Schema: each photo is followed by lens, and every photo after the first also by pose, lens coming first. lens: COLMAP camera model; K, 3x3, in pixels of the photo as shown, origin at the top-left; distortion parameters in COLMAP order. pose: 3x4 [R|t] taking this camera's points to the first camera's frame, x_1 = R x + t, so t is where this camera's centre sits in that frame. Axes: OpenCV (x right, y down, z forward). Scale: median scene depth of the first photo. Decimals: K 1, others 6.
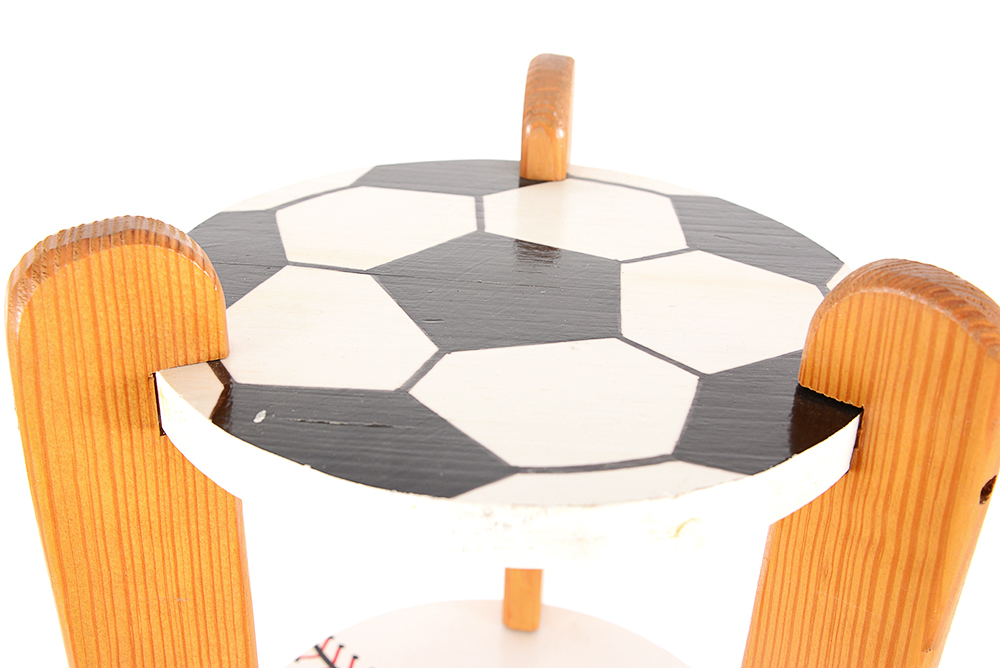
lens RADIAL K [[1264.9, 0, 491.9], [0, 1264.9, 333.5], [0, 0, 1]] dist [-0.006429, 0.000000]
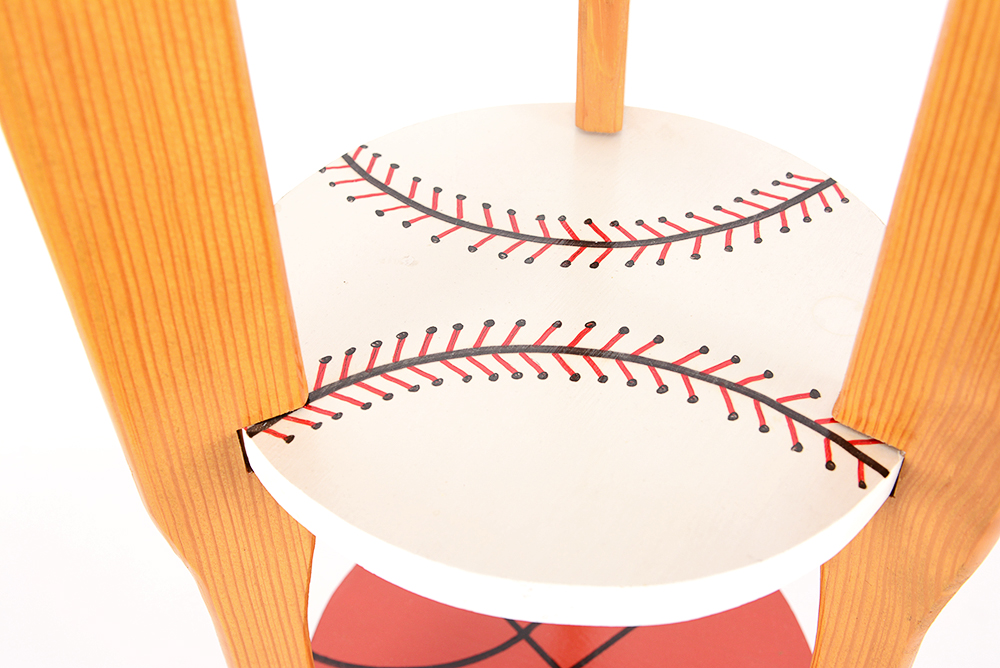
lens RADIAL K [[1264.9, 0, 496.8], [0, 1264.9, 327.8], [0, 0, 1]] dist [-0.006429, 0.000000]
pose [[0.998908, -0.028842, -0.036746, -0.023871], [0.036697, 0.971247, 0.235228, 0.244284], [0.028905, -0.236320, 0.971245, 0.284211]]
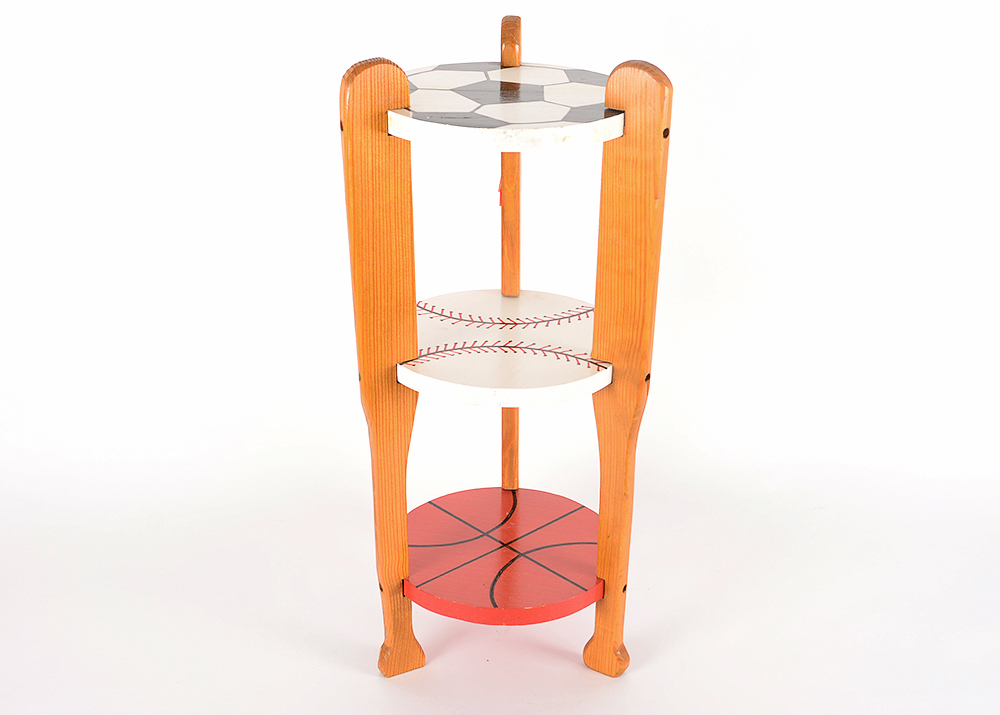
lens RADIAL K [[1546.0, 0, 506.6], [0, 1546.0, 360.3], [0, 0, 1]] dist [0.047330, 0.000000]
pose [[0.997016, -0.054170, 0.054996, -0.192730], [0.058306, 0.995355, -0.076614, 0.794889], [-0.050590, 0.079592, 0.995543, -2.263828]]
